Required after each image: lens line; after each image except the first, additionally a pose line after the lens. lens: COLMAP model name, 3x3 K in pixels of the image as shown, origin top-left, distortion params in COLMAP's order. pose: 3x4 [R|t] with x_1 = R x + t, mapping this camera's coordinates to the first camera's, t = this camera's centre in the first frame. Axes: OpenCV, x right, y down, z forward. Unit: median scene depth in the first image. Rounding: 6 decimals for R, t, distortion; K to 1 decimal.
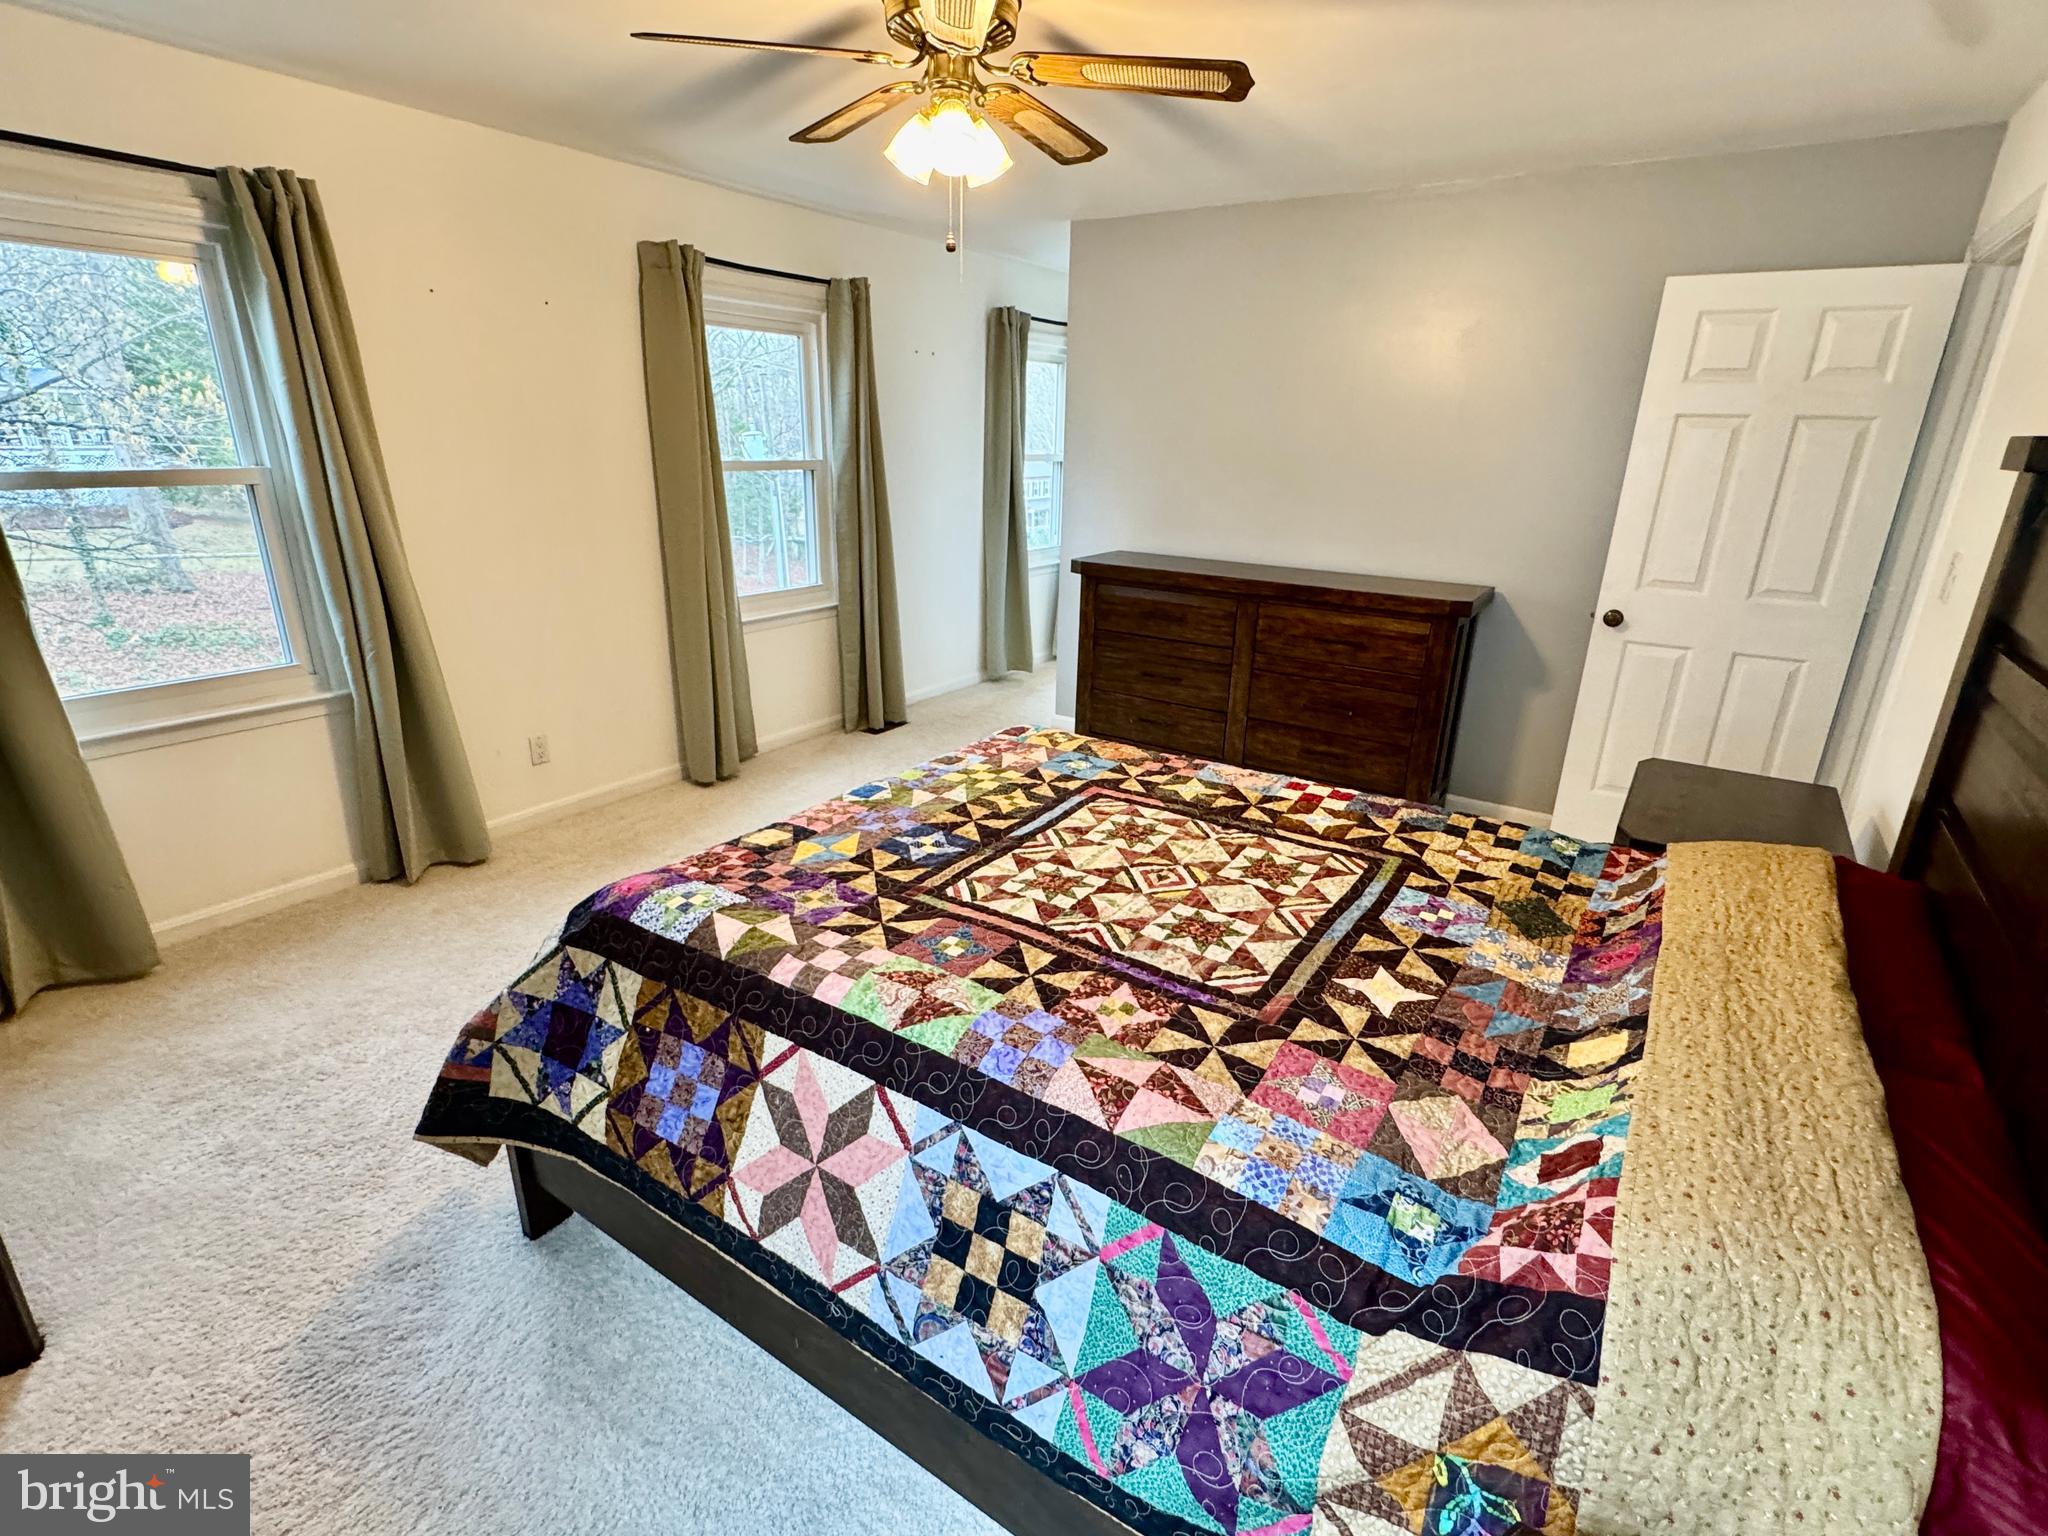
lens RADIAL K [[981.9, 0, 1029.3], [0, 981.9, 770.5], [0, 0, 1]] dist [-0.001331, -0.000644]
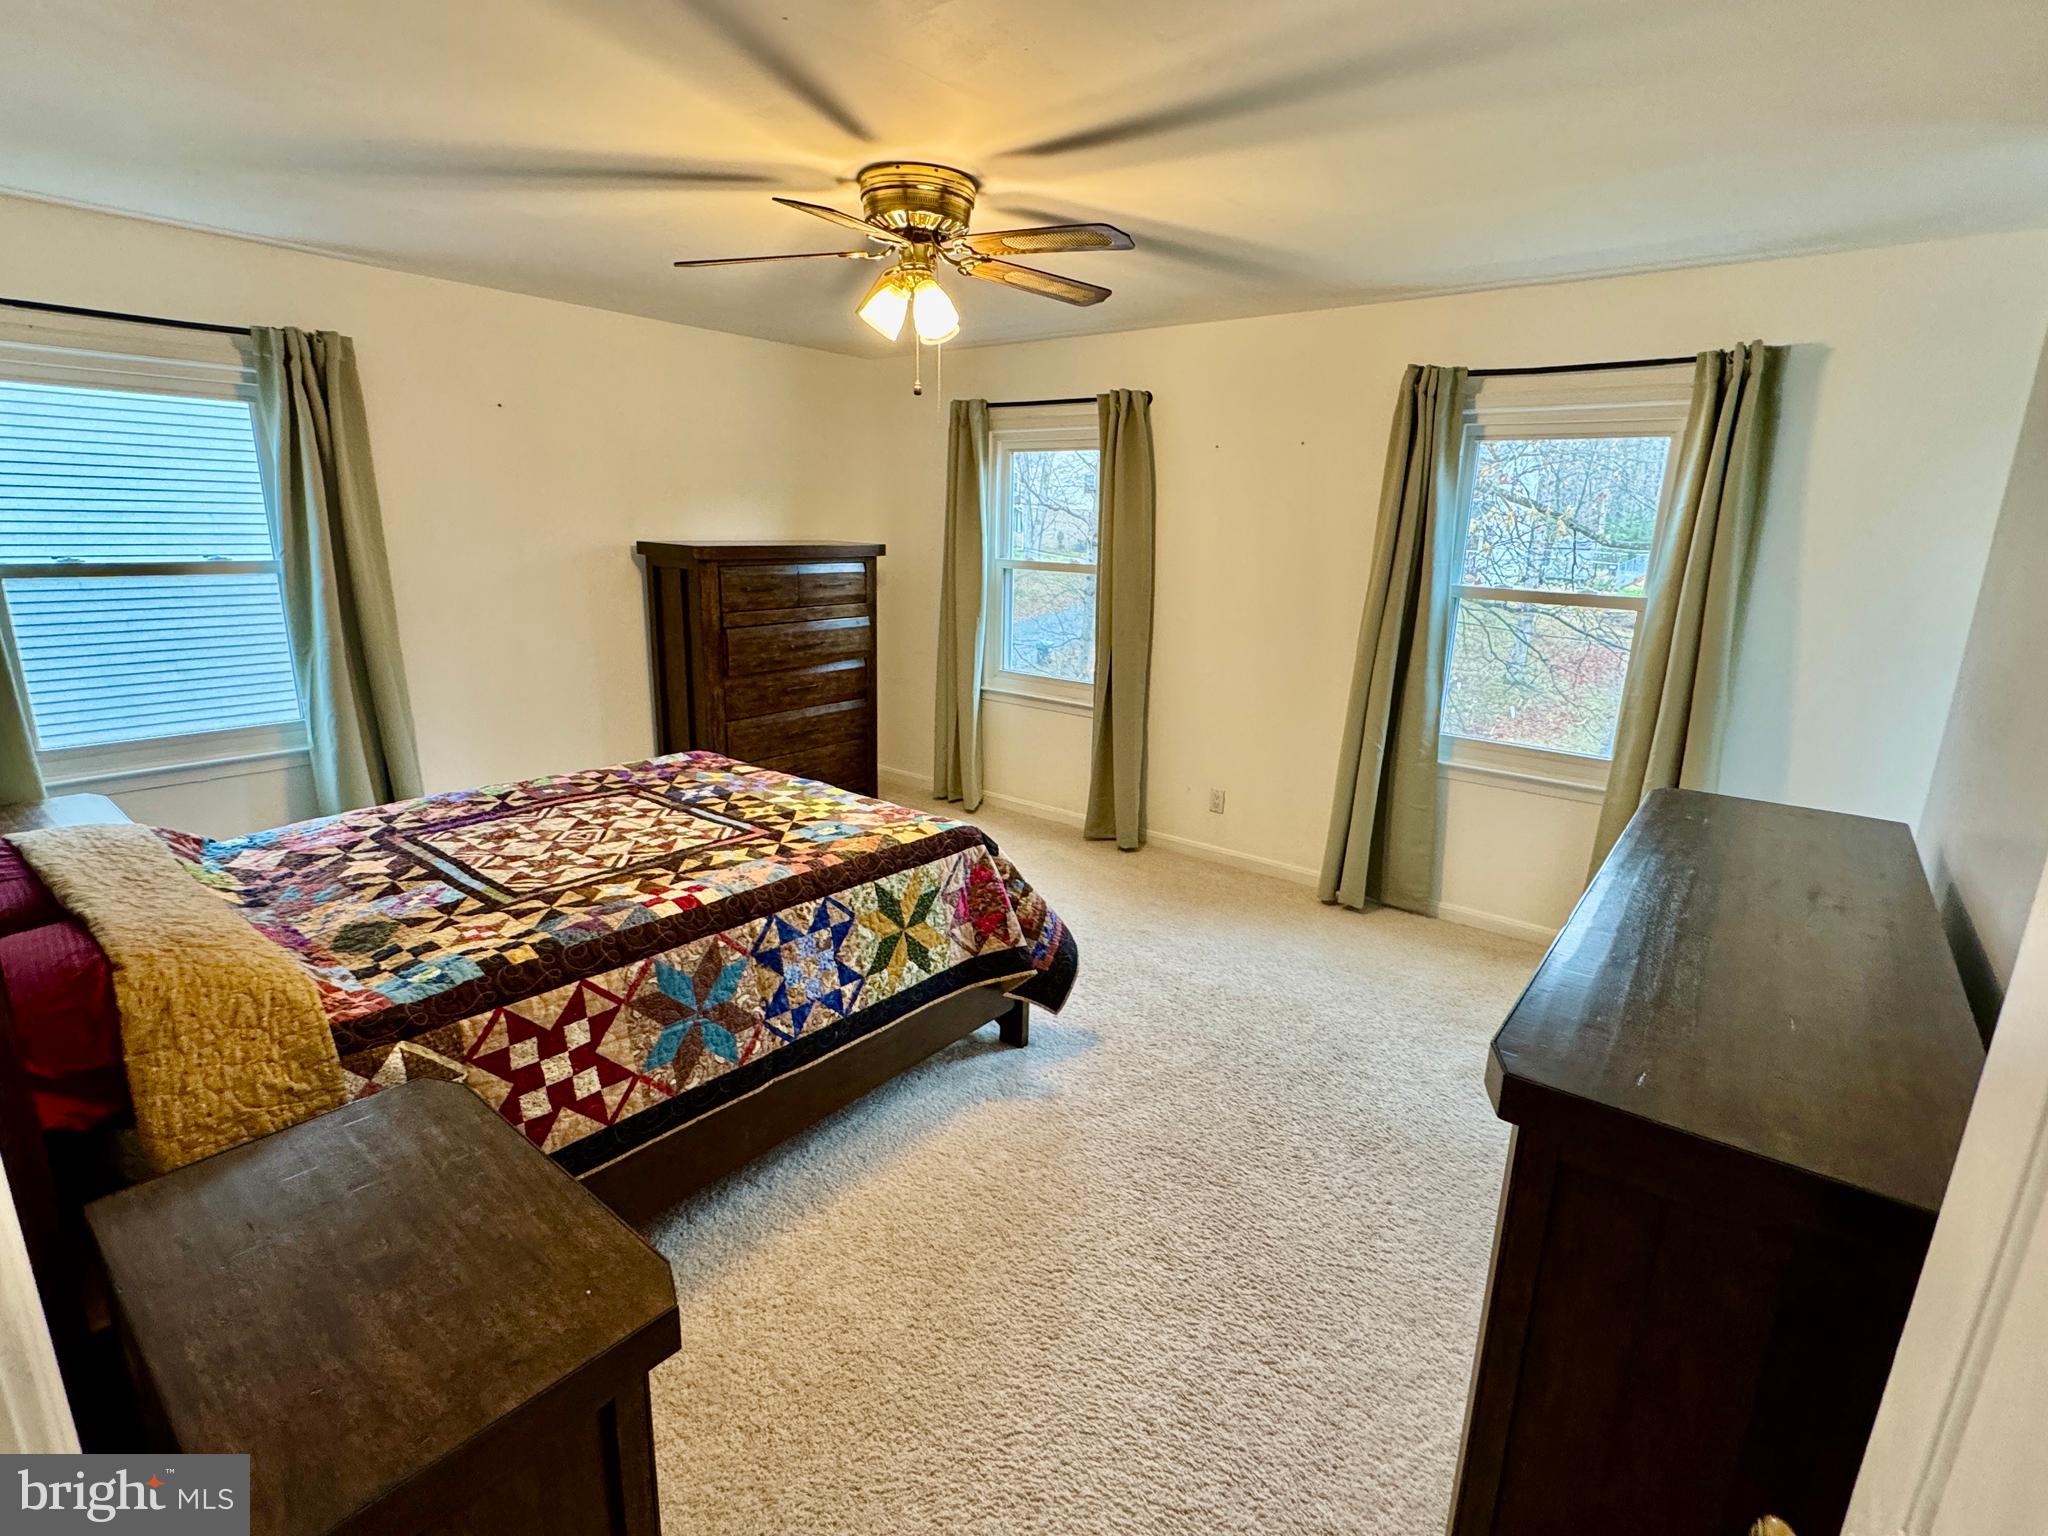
lens RADIAL K [[981.9, 0, 1029.3], [0, 981.9, 770.5], [0, 0, 1]] dist [-0.001331, -0.000644]
pose [[-0.077219, 0.225754, -0.971119, 1.394774], [-0.353757, 0.904449, 0.238385, -0.526437], [0.932144, 0.361948, 0.010022, 1.501279]]
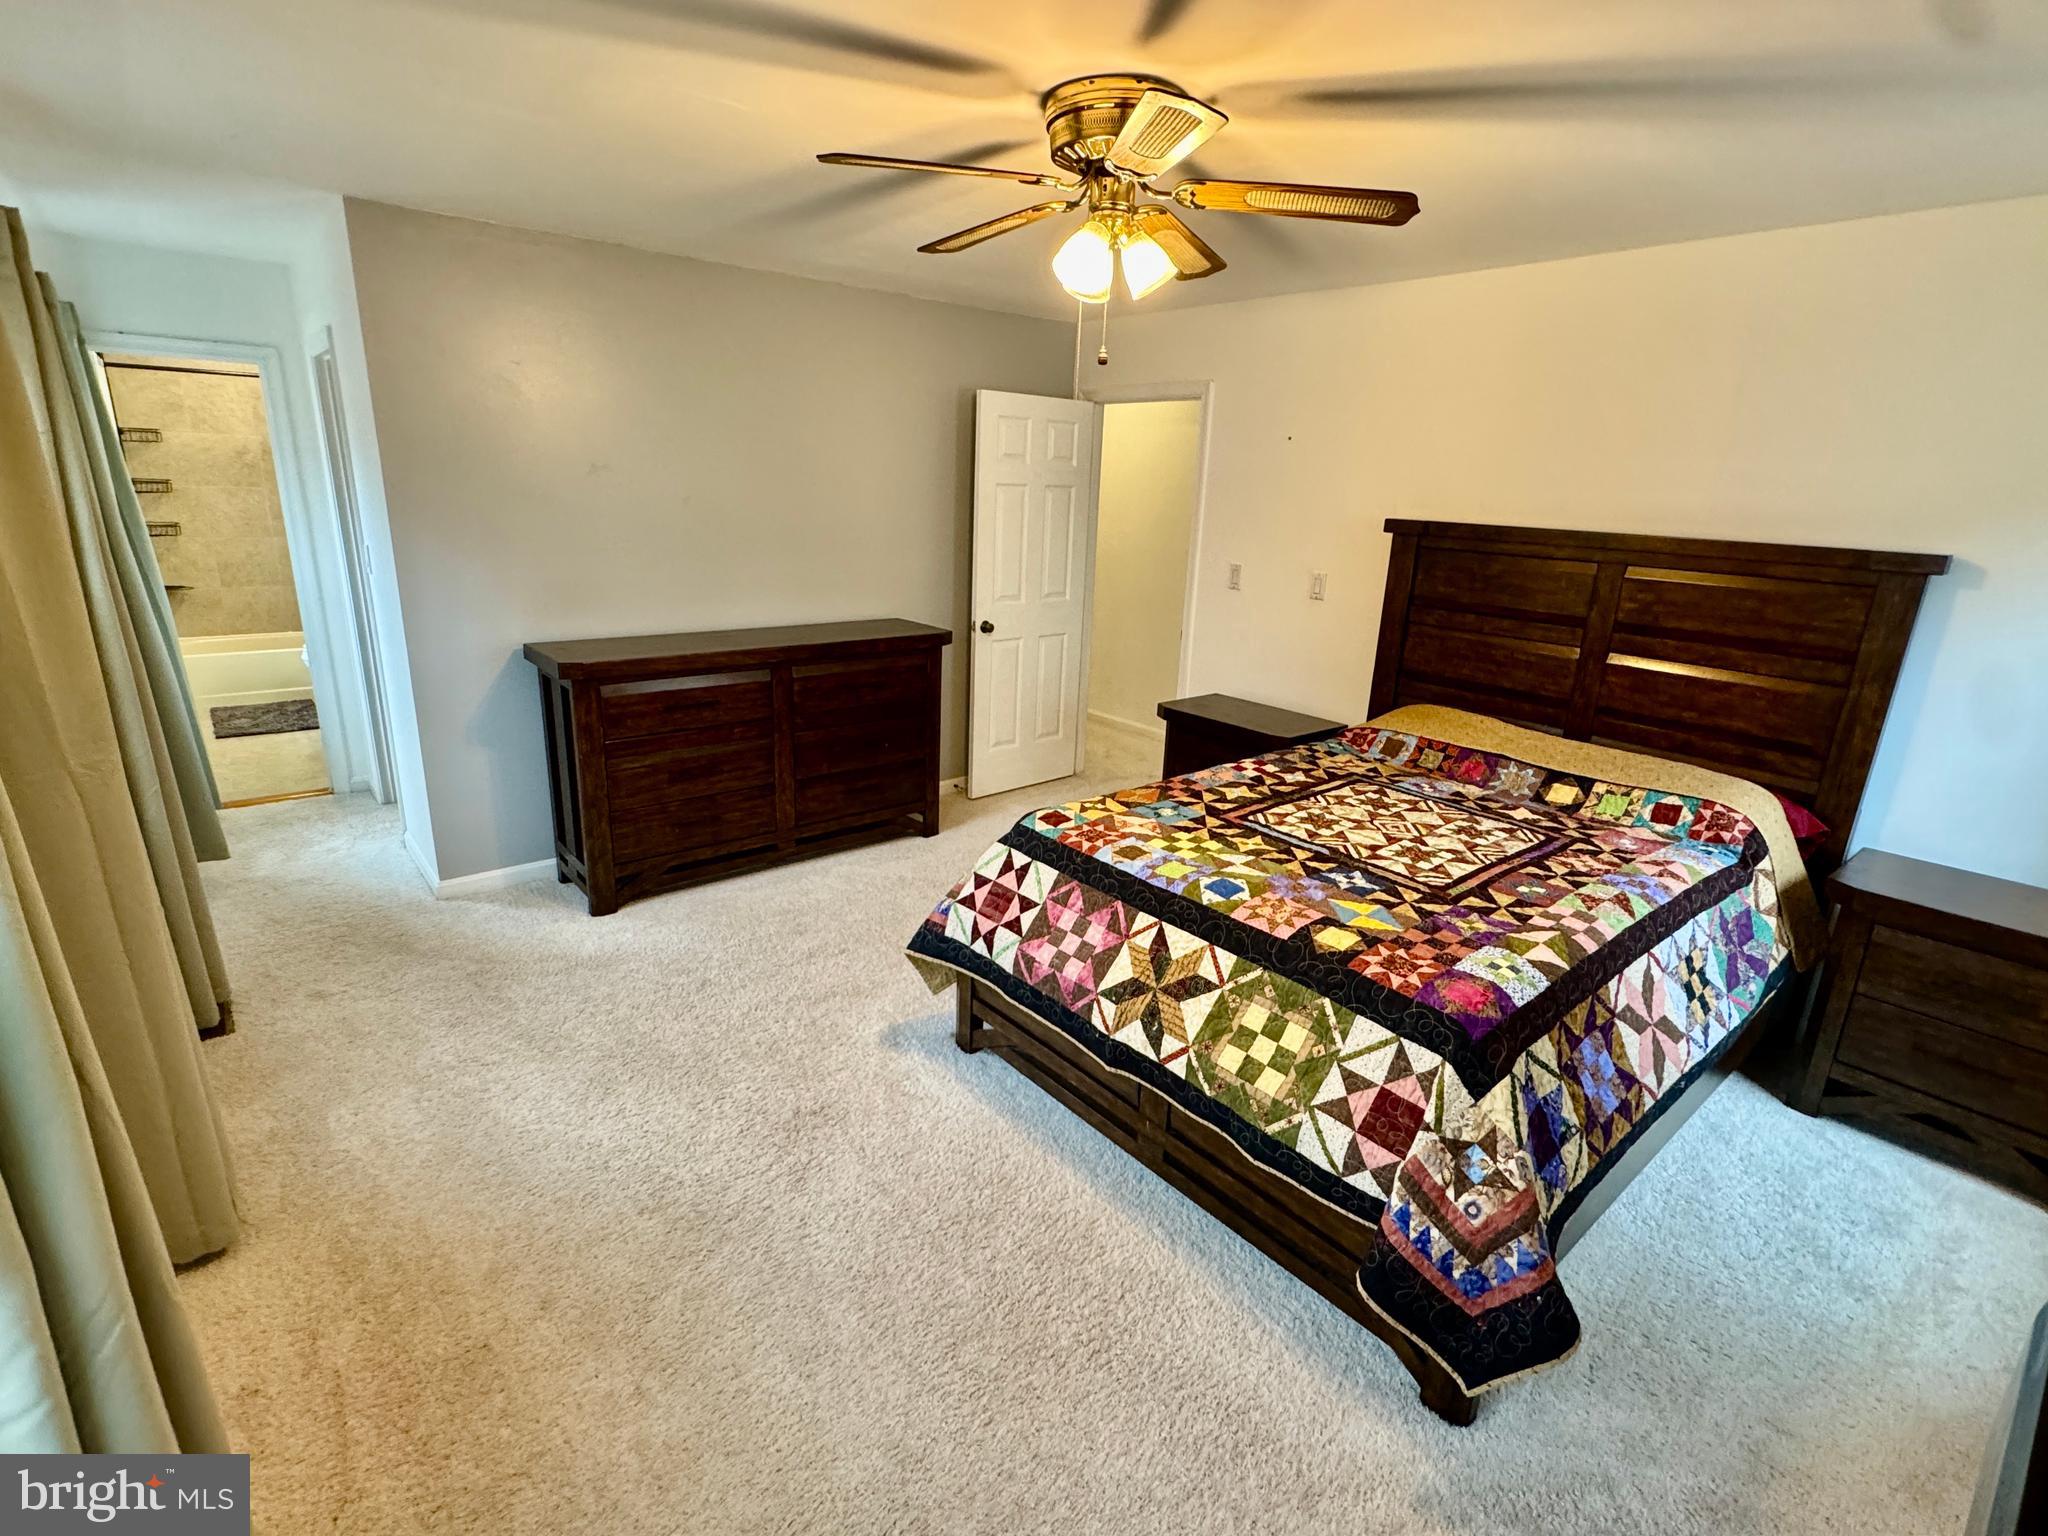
lens RADIAL K [[973.8, 0, 1030.8], [0, 973.8, 762.7], [0, 0, 1]] dist [-0.005178, -0.000269]
pose [[0.277280, -0.278418, 0.919565, -1.320912], [0.285897, 0.937648, 0.197685, -0.425715], [-0.917267, 0.208086, 0.339590, 0.950276]]
